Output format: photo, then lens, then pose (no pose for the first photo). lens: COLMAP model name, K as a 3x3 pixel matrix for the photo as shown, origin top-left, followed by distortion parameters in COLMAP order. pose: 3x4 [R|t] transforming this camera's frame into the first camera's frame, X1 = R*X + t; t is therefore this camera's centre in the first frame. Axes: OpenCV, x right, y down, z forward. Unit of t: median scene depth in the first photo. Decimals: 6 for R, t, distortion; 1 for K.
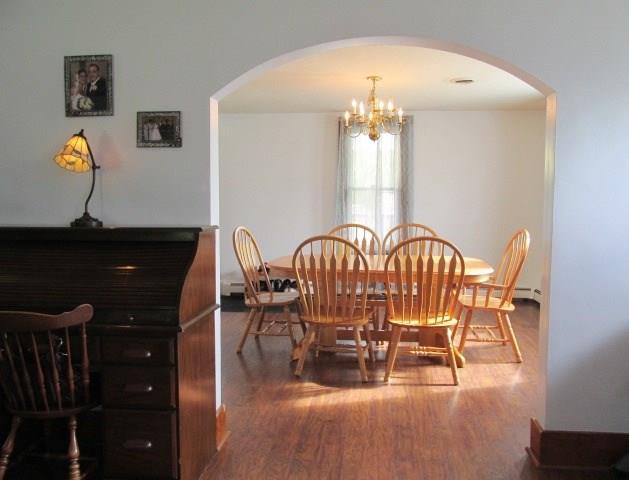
lens RADIAL K [[524.9, 0, 314.5], [0, 524.9, 240.0], [0, 0, 1]] dist [-0.022502, -0.000393]
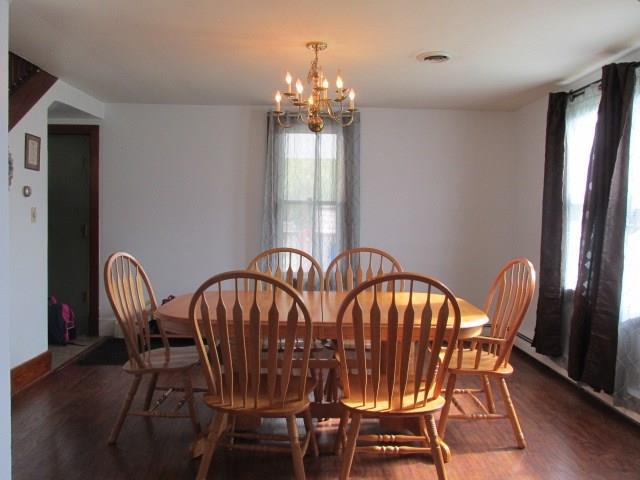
lens RADIAL K [[509.6, 0, 320.0], [0, 509.6, 240.0], [0, 0, 1]] dist [-0.013775, -0.004232]
pose [[0.989156, 0.007655, 0.146669, 0.019666], [-0.002810, 0.999444, -0.033210, -0.021344], [-0.146841, 0.032438, 0.988628, 0.340378]]
